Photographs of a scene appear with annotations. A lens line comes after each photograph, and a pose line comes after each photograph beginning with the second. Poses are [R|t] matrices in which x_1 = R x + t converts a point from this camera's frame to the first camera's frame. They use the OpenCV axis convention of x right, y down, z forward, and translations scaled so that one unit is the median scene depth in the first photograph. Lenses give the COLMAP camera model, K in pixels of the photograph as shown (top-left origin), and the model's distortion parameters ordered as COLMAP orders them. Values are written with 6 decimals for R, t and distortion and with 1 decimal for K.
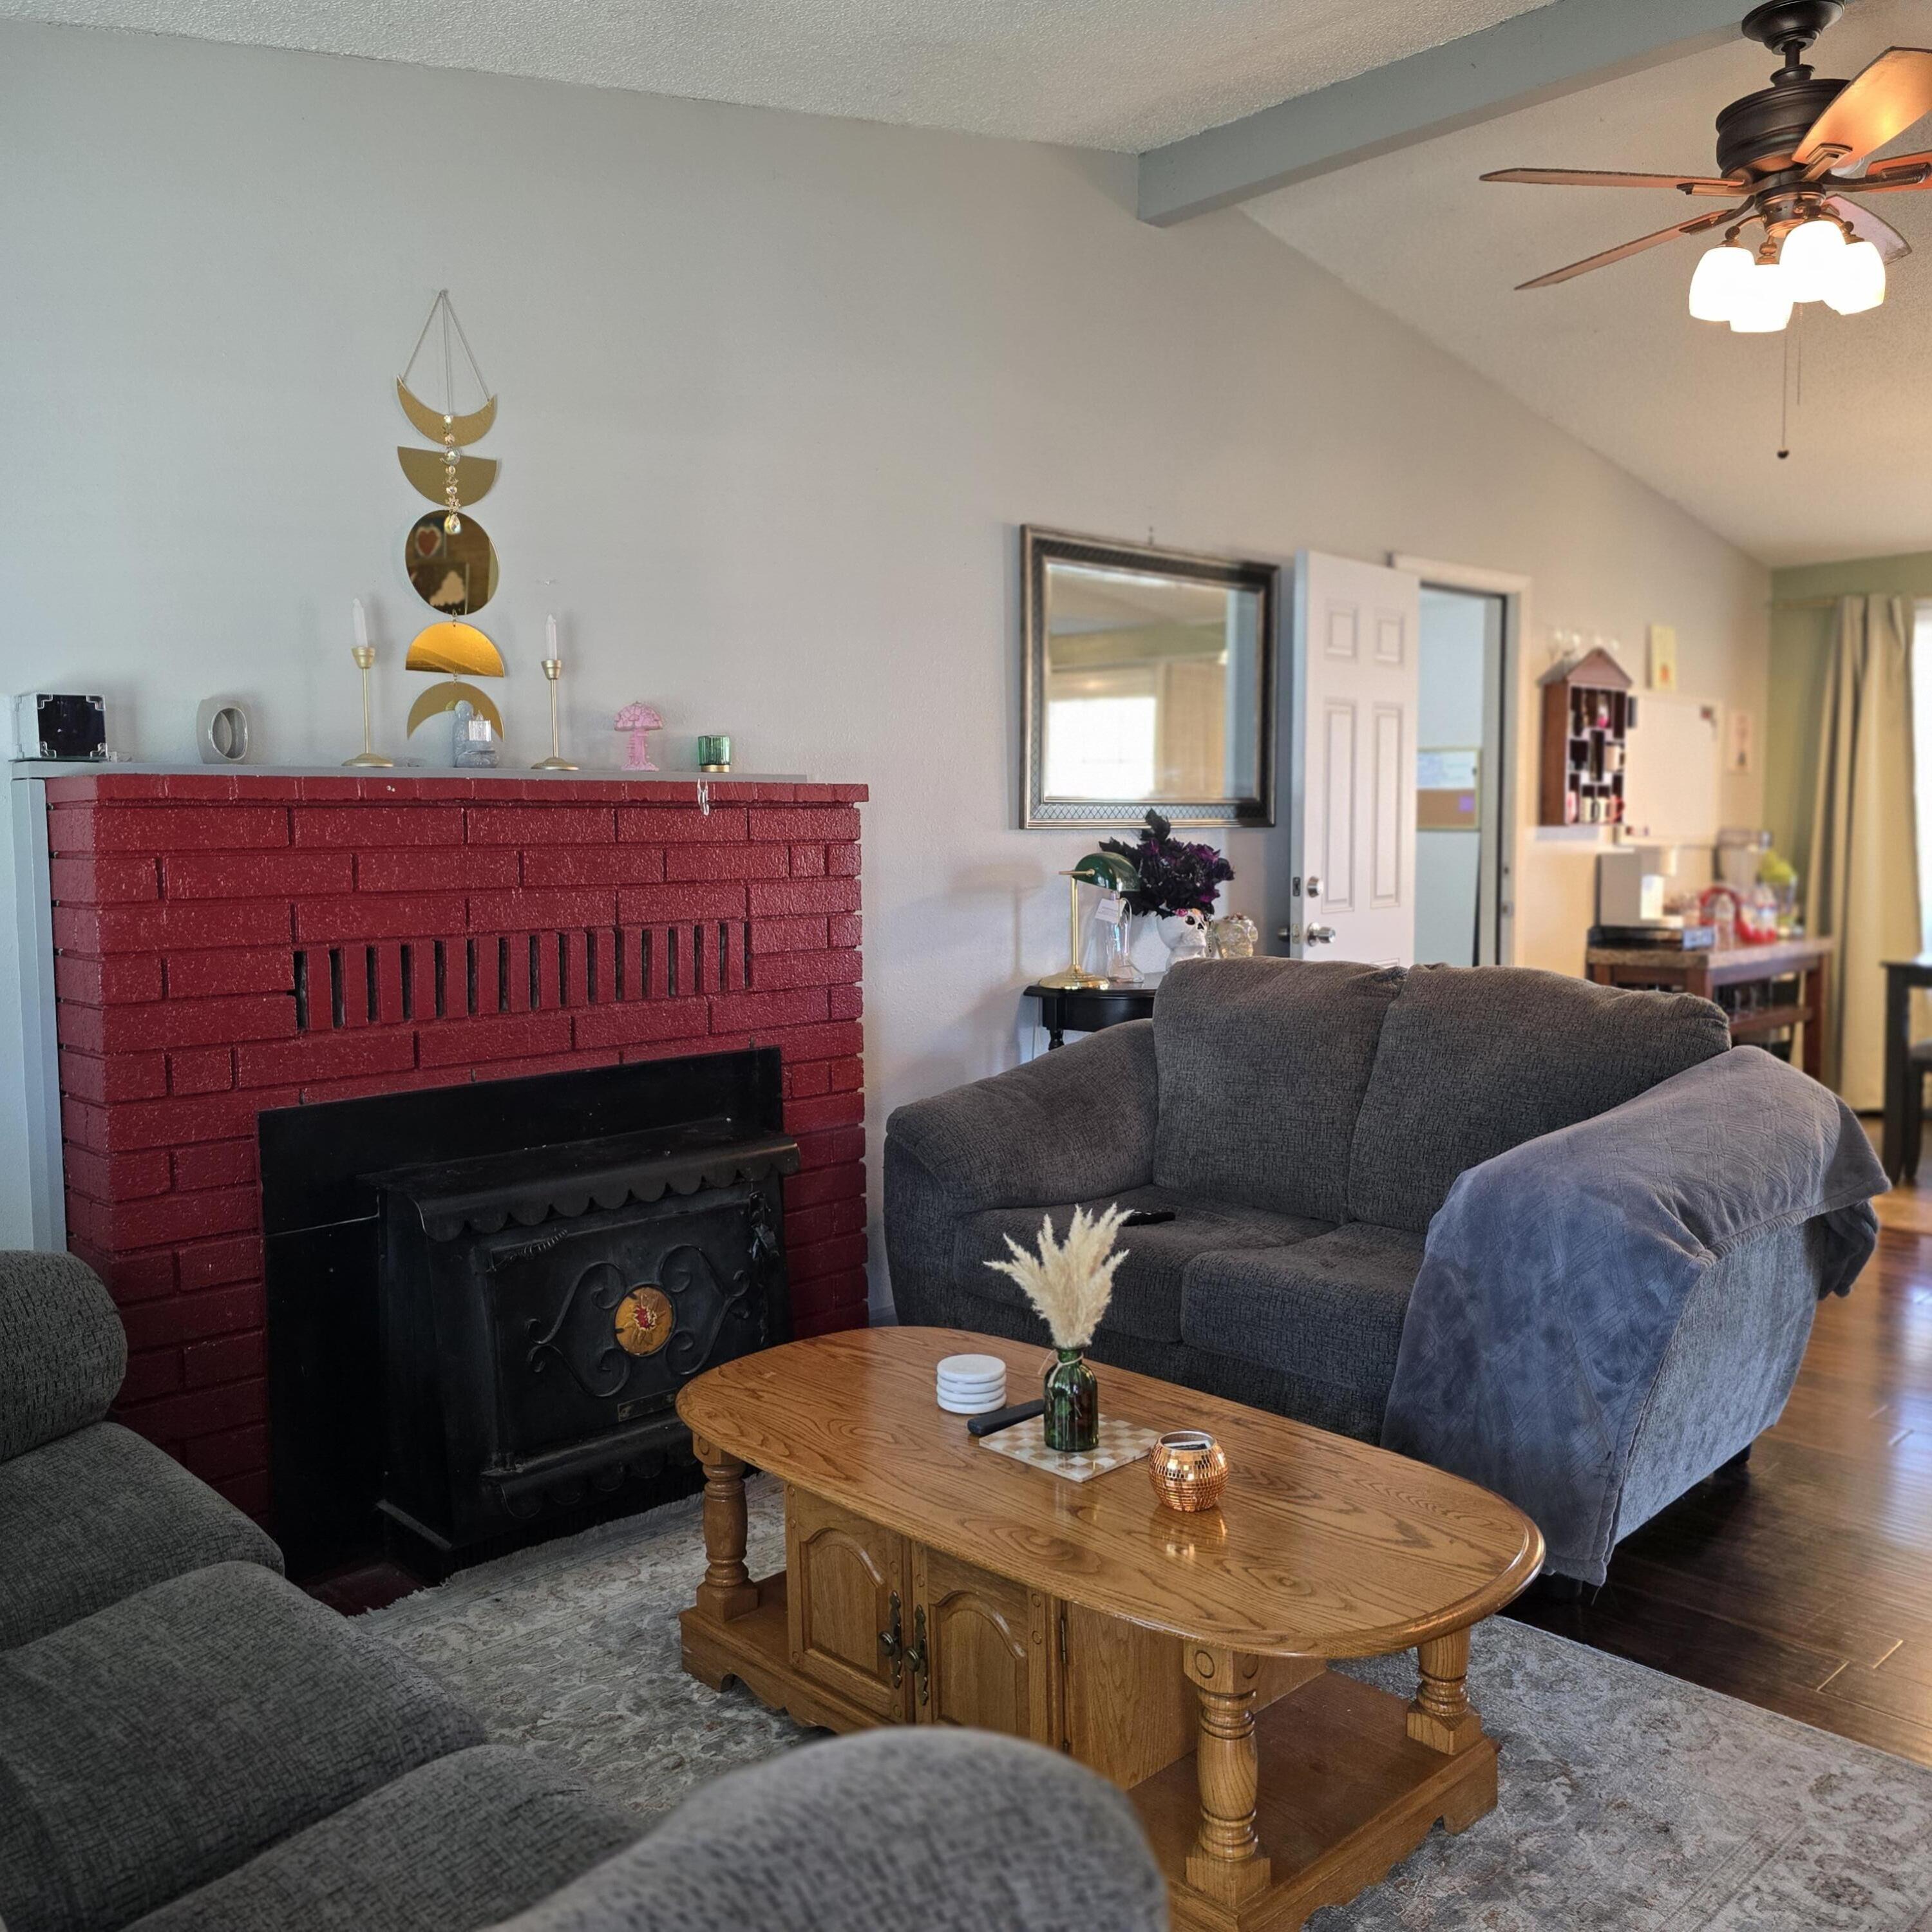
lens RADIAL K [[1657.7, 0, 968.6], [0, 1657.7, 948.1], [0, 0, 1]] dist [0.093389, -0.120446]
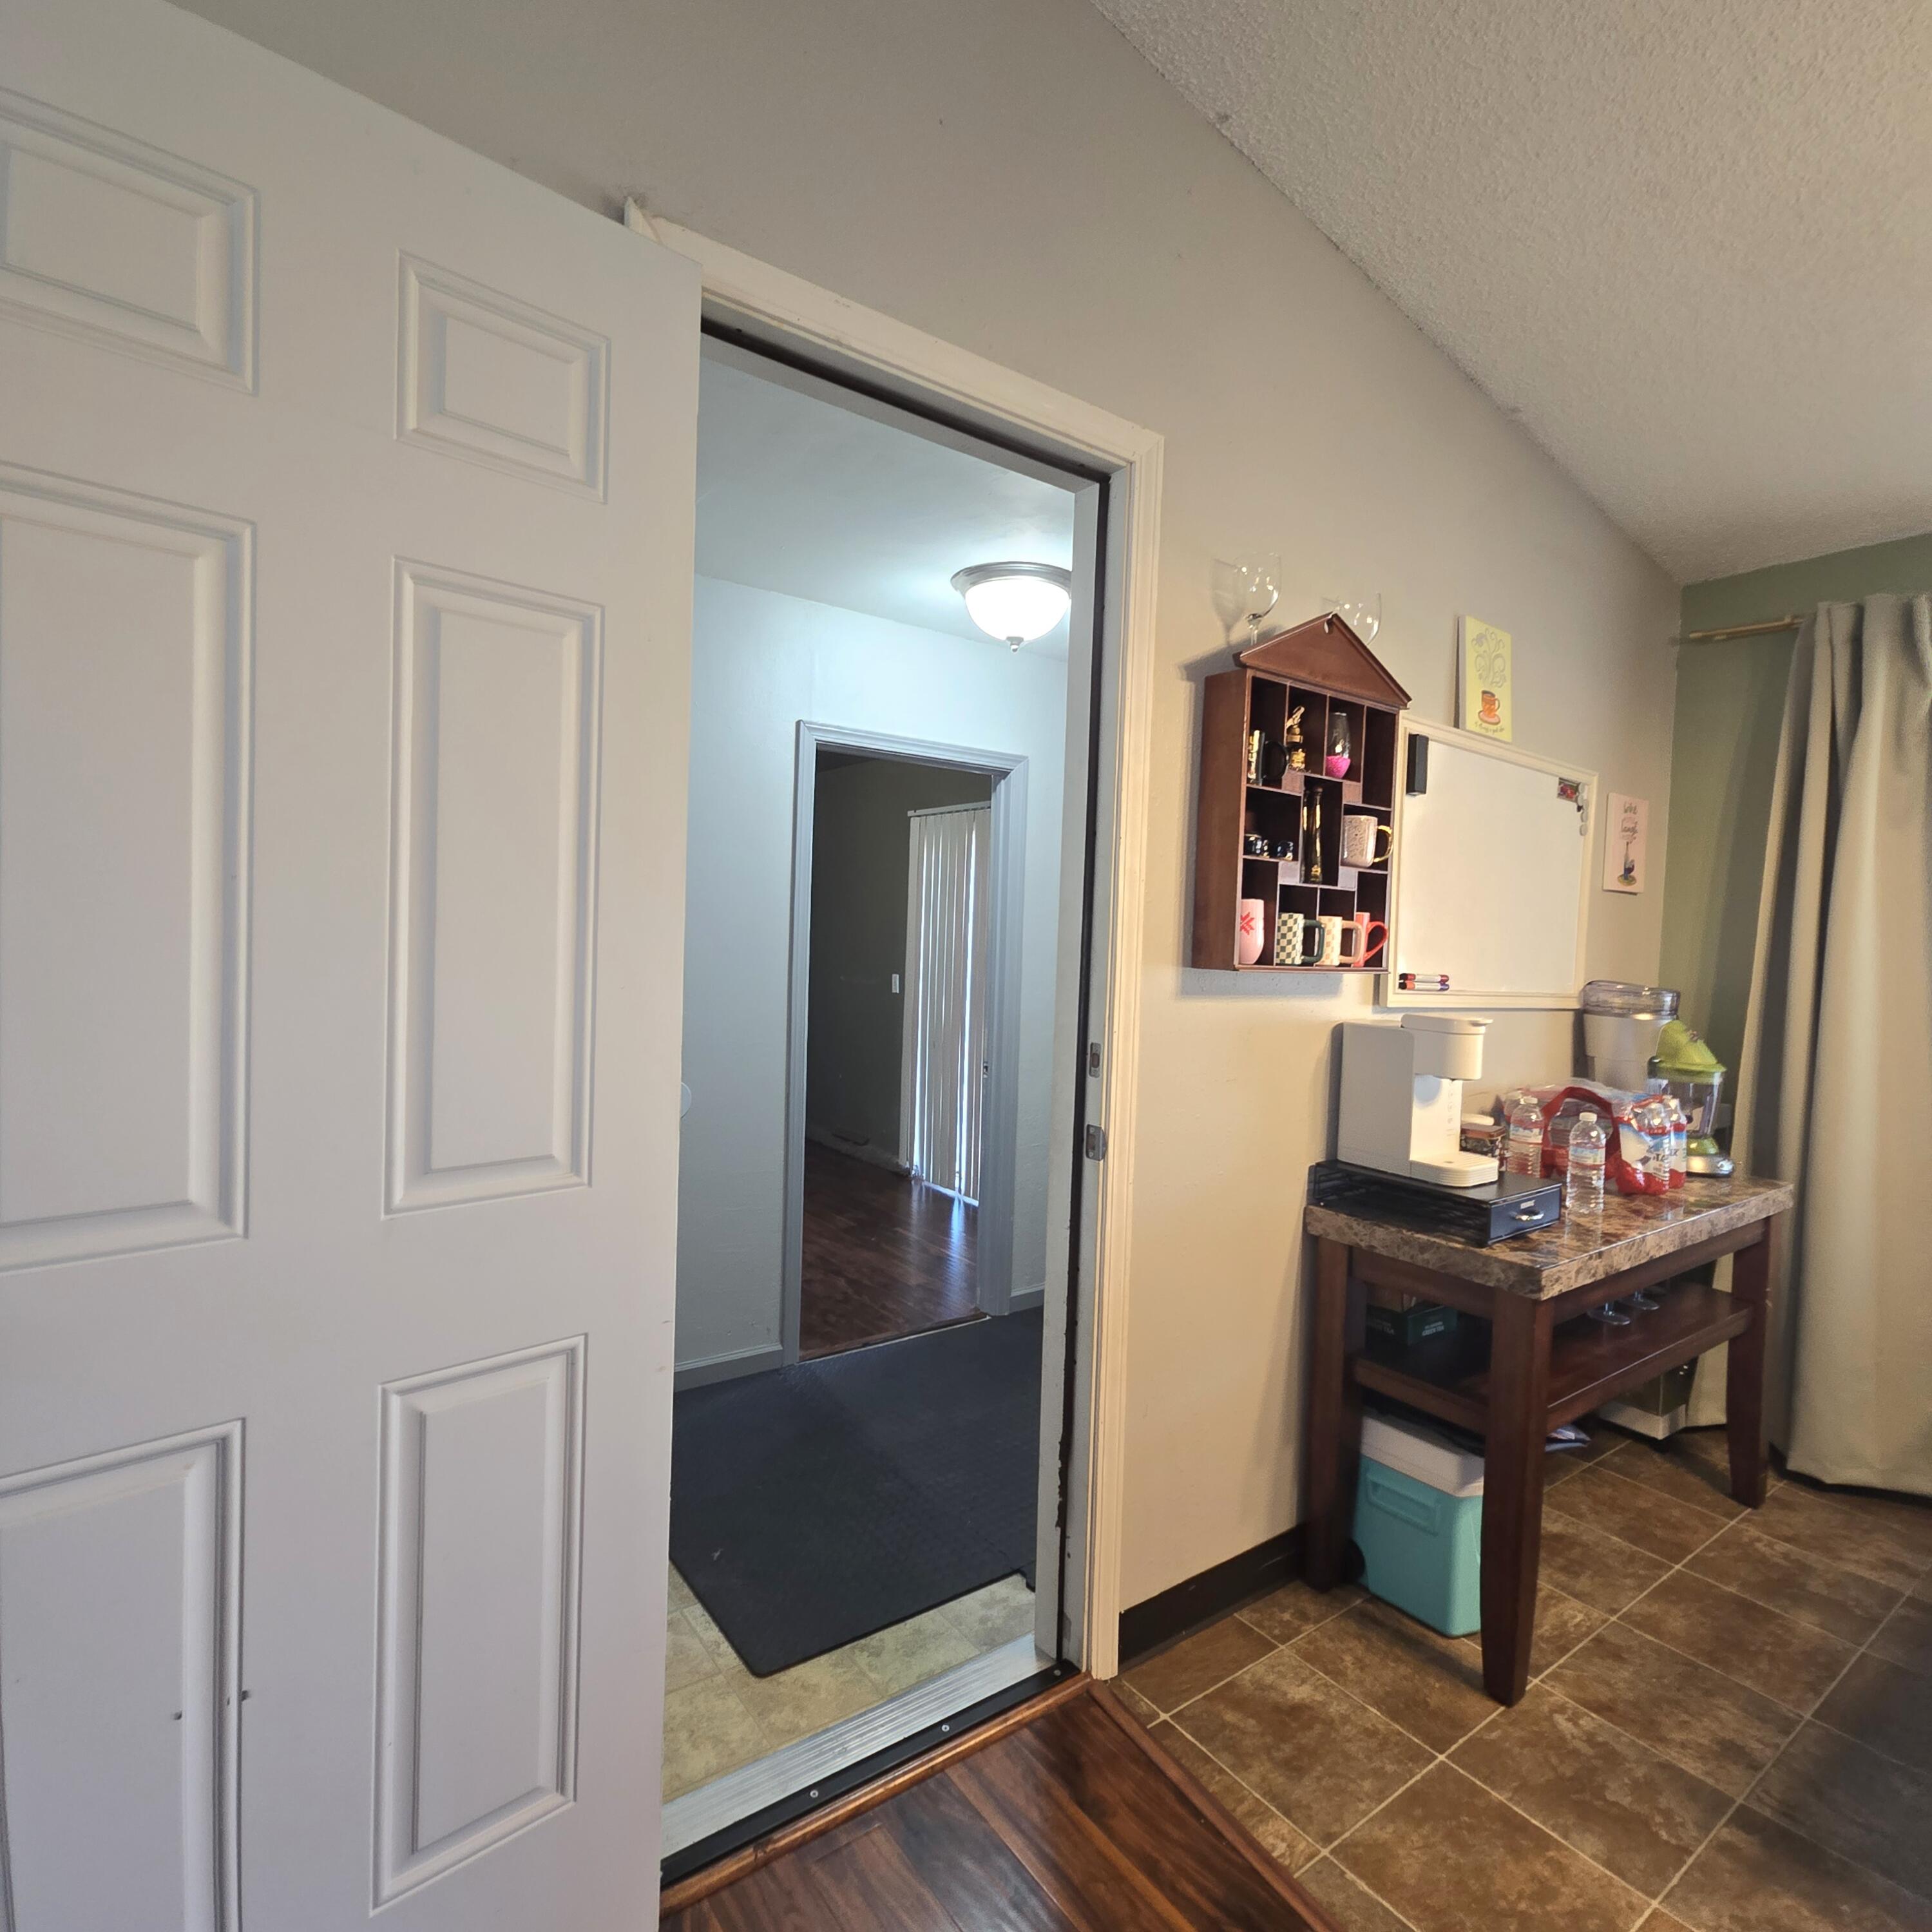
lens RADIAL K [[1041.8, 0, 966.0], [0, 1041.8, 966.0], [0, 0, 1]] dist [-0.001560, -0.002979]
pose [[0.990119, 0.046201, -0.132401, 0.304617], [-0.052040, 0.997804, -0.040988, -0.055109], [0.130217, 0.047473, 0.990348, 0.664343]]
